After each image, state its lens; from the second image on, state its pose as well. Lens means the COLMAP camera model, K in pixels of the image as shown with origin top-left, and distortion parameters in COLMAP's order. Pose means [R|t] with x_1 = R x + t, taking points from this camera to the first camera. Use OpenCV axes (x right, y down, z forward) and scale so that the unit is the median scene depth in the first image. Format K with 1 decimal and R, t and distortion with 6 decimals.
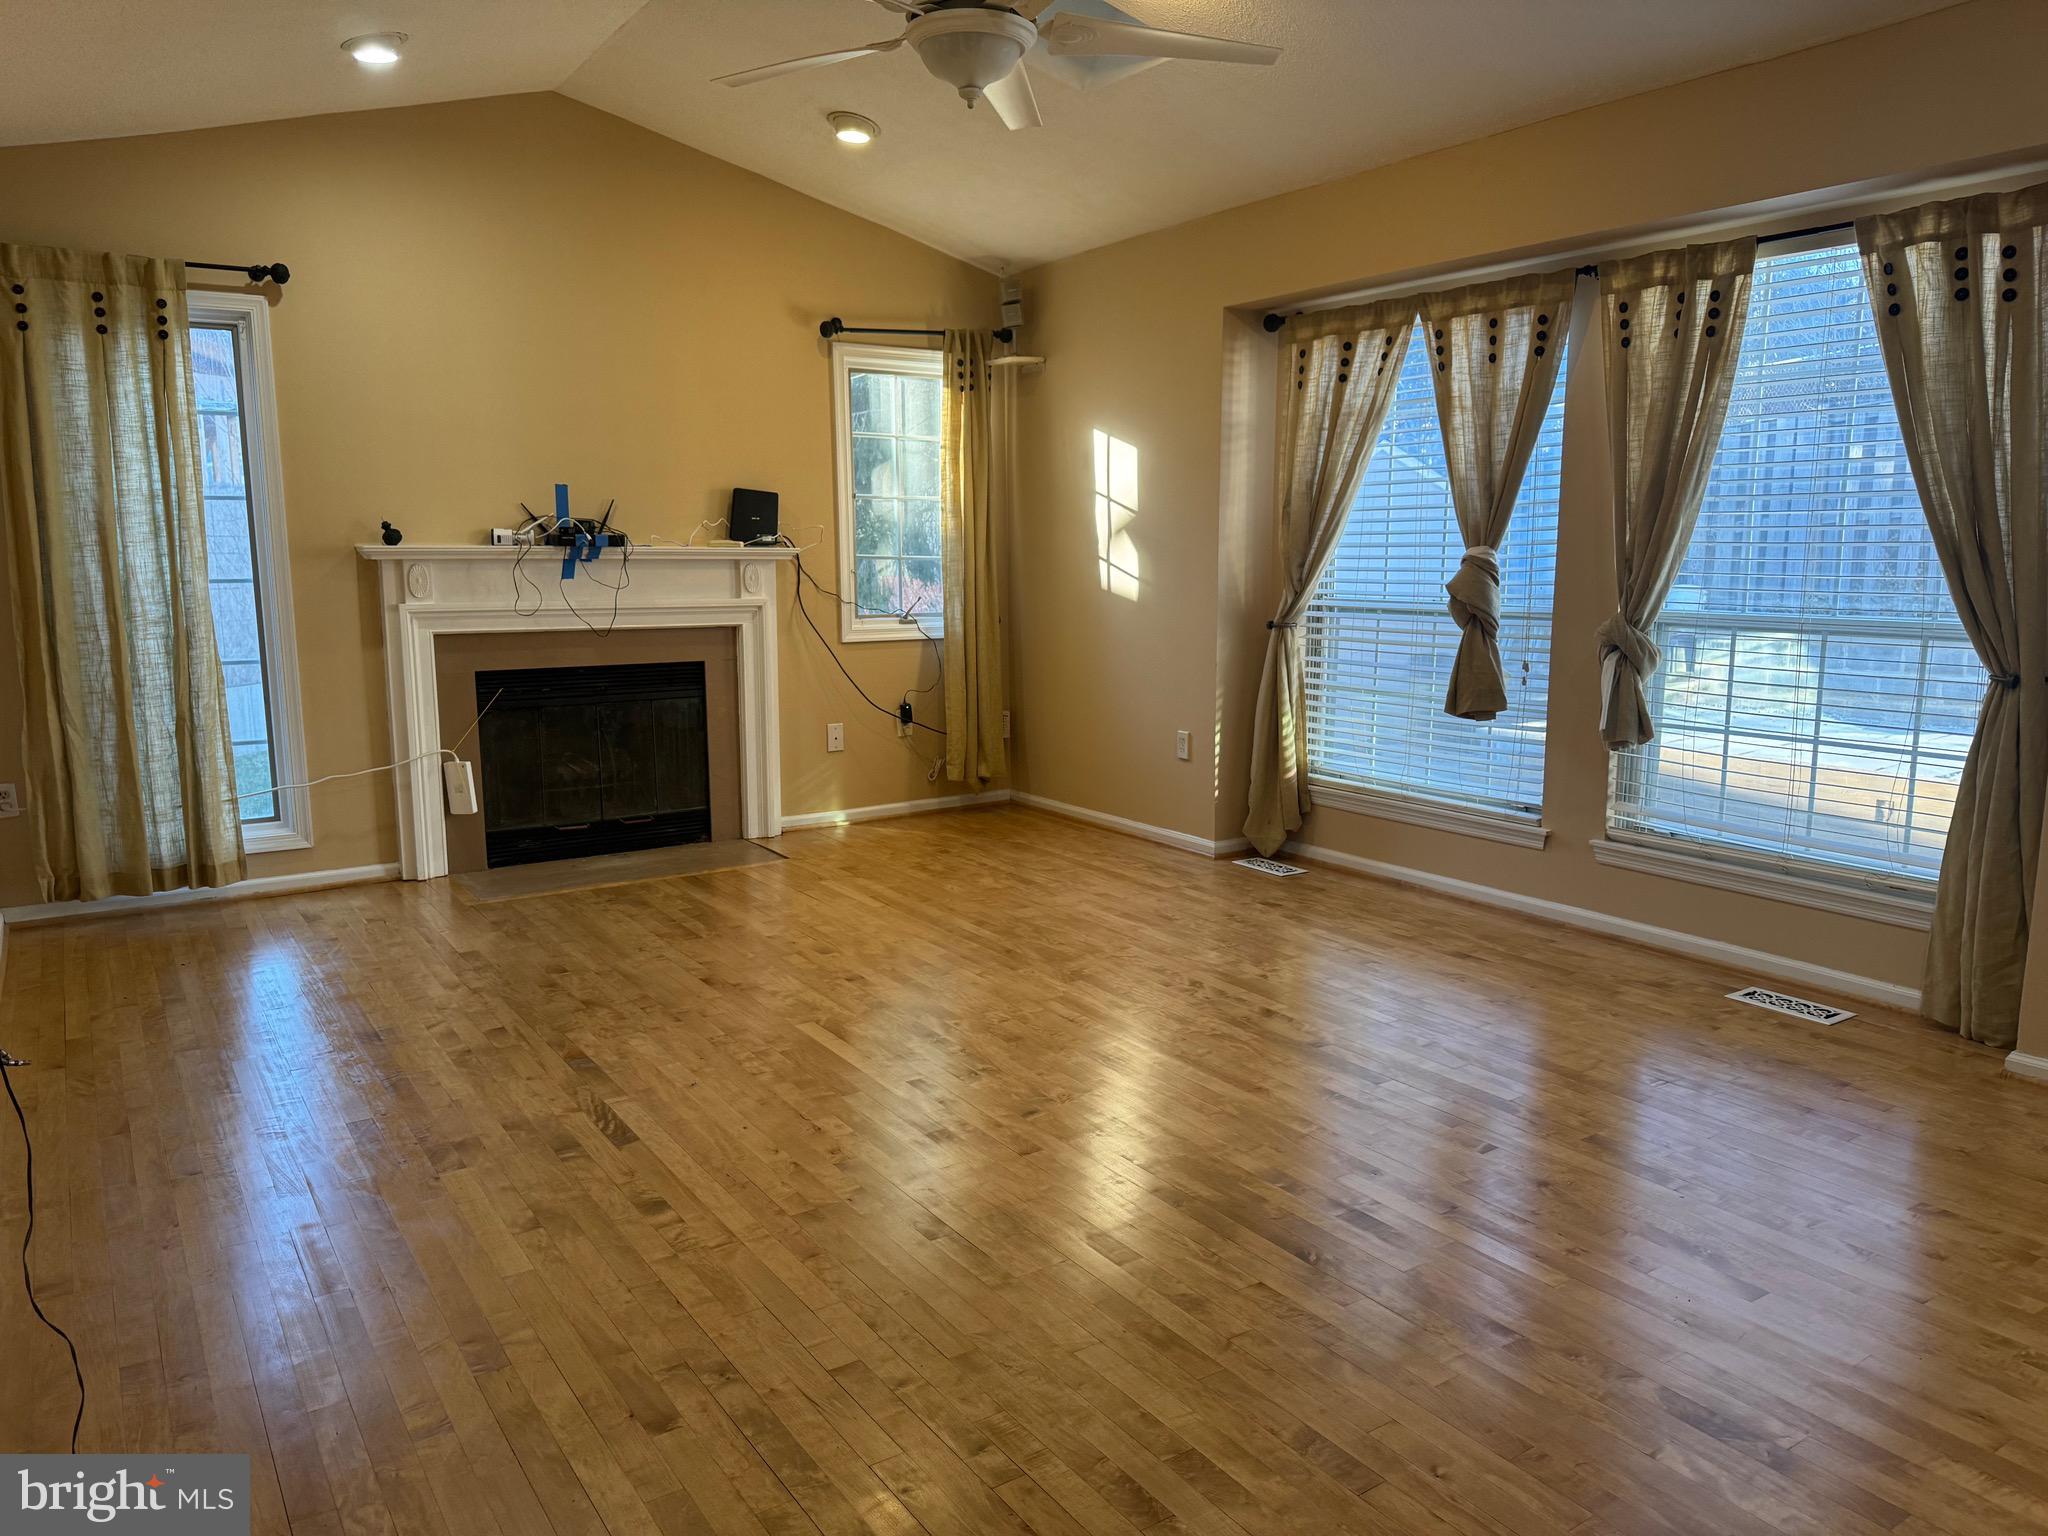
lens RADIAL K [[1454.6, 0, 1039.9], [0, 1454.6, 781.3], [0, 0, 1]] dist [0.070309, -0.091308]
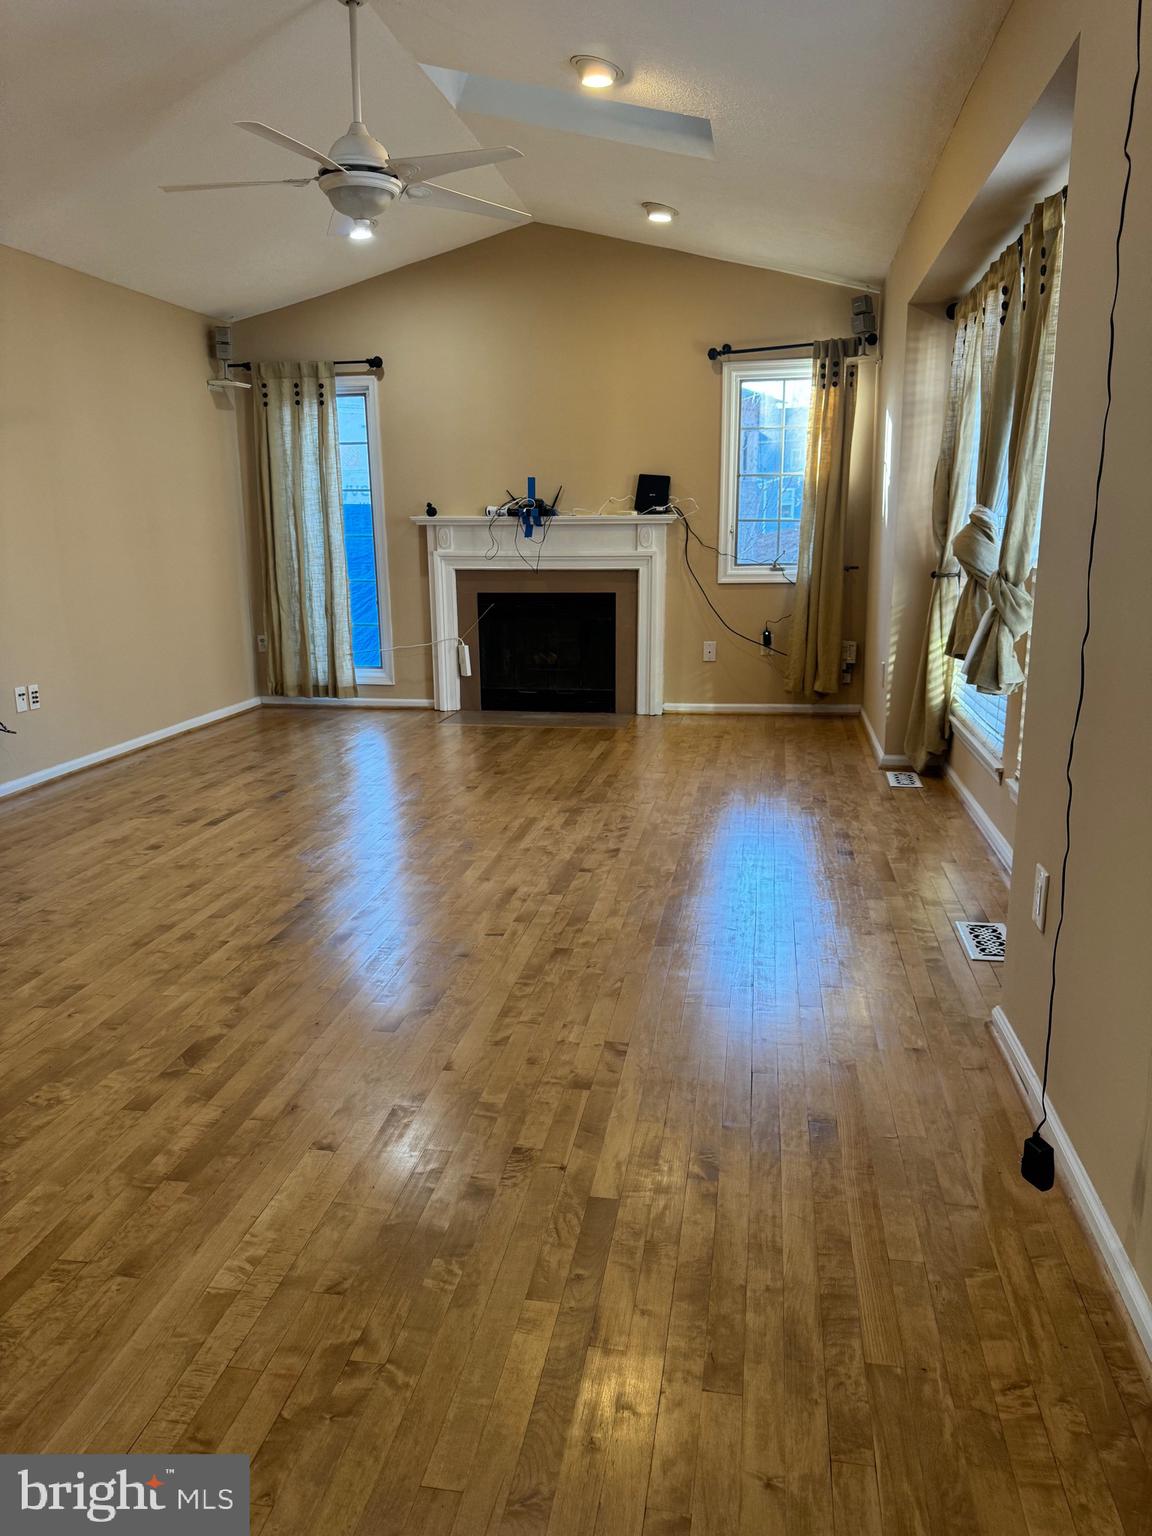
lens RADIAL K [[1091.0, 0, 565.8], [0, 1091.0, 783.1], [0, 0, 1]] dist [0.070309, -0.091308]
pose [[0.720402, 0.155370, -0.675930, 0.579912], [-0.104359, 0.987772, 0.115825, -0.014338], [0.685660, -0.012901, 0.727808, 0.153128]]
